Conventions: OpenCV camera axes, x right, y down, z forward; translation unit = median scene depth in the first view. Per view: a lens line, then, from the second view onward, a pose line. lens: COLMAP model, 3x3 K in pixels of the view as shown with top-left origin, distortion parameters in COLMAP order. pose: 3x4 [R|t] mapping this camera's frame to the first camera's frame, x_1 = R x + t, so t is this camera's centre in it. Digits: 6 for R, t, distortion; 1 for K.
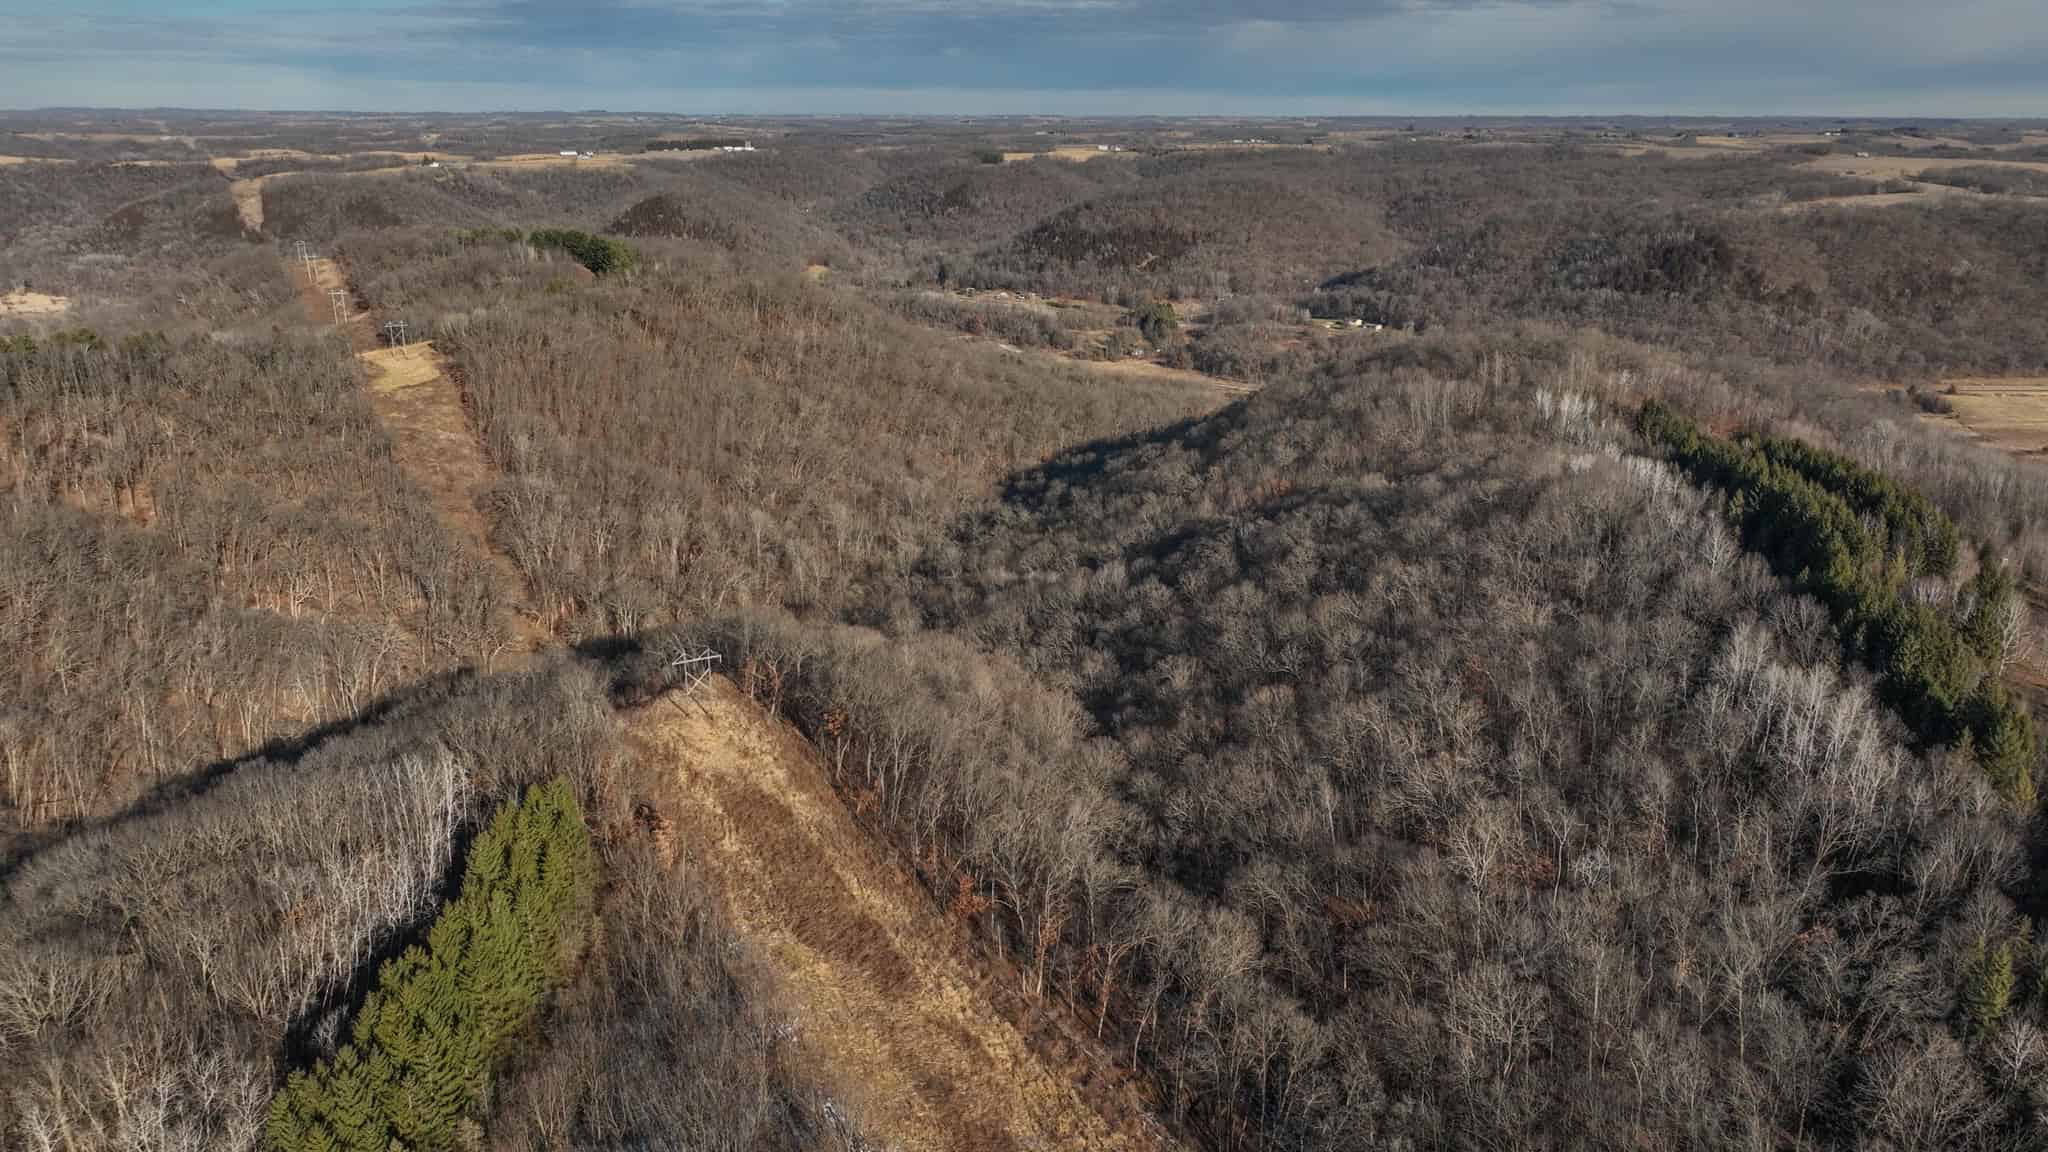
lens RADIAL K [[1439.3, 0, 1028.9], [0, 1439.3, 575.7], [0, 0, 1]] dist [0.000286, 0.019107]
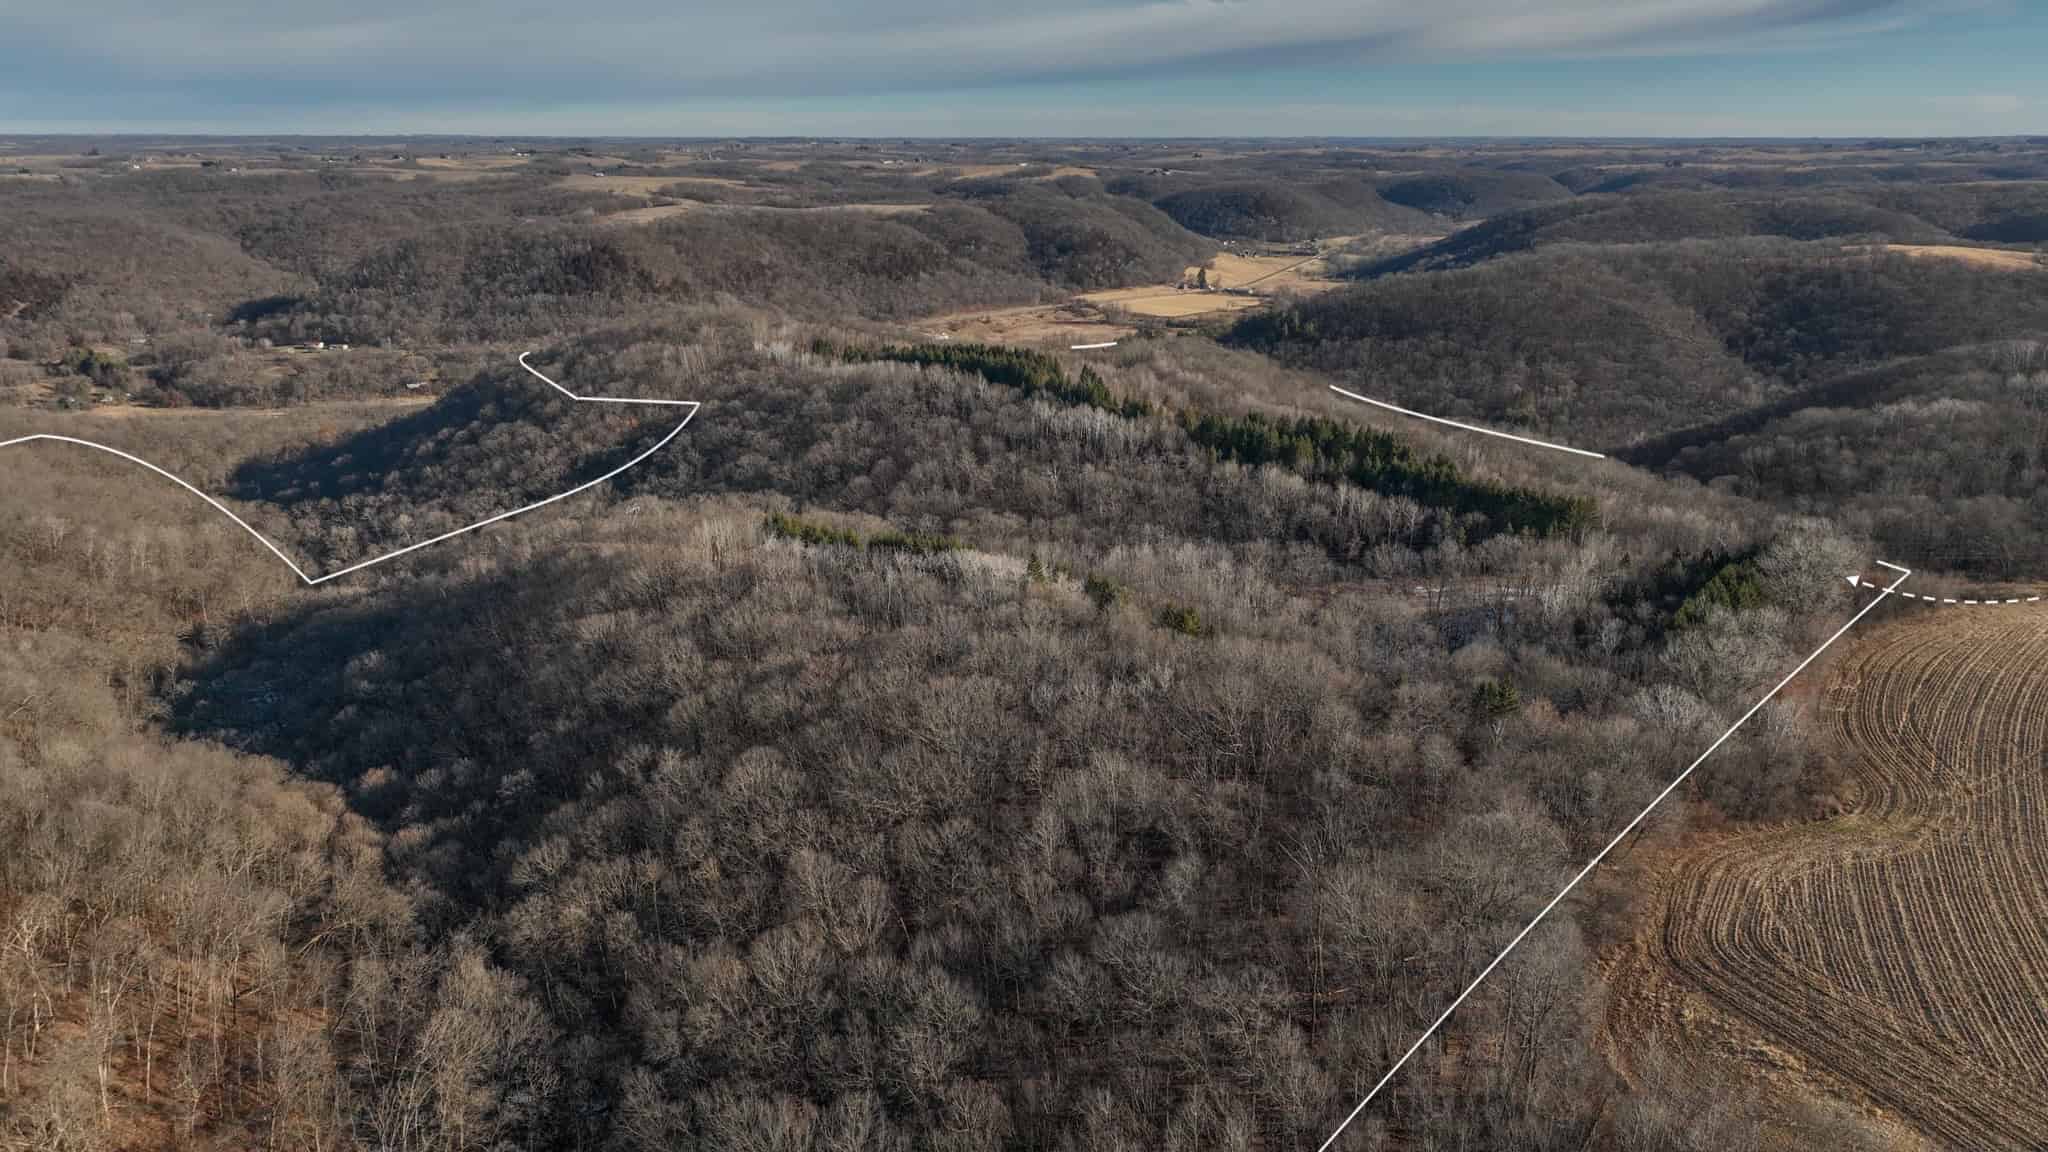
lens RADIAL K [[1439.3, 0, 1022.3], [0, 1439.3, 580.1], [0, 0, 1]] dist [0.000286, 0.019107]
pose [[0.663963, -0.226369, 0.712678, -0.224819], [0.232188, 0.968379, 0.091271, 0.017675], [-0.710803, 0.104875, 0.695529, -0.103515]]
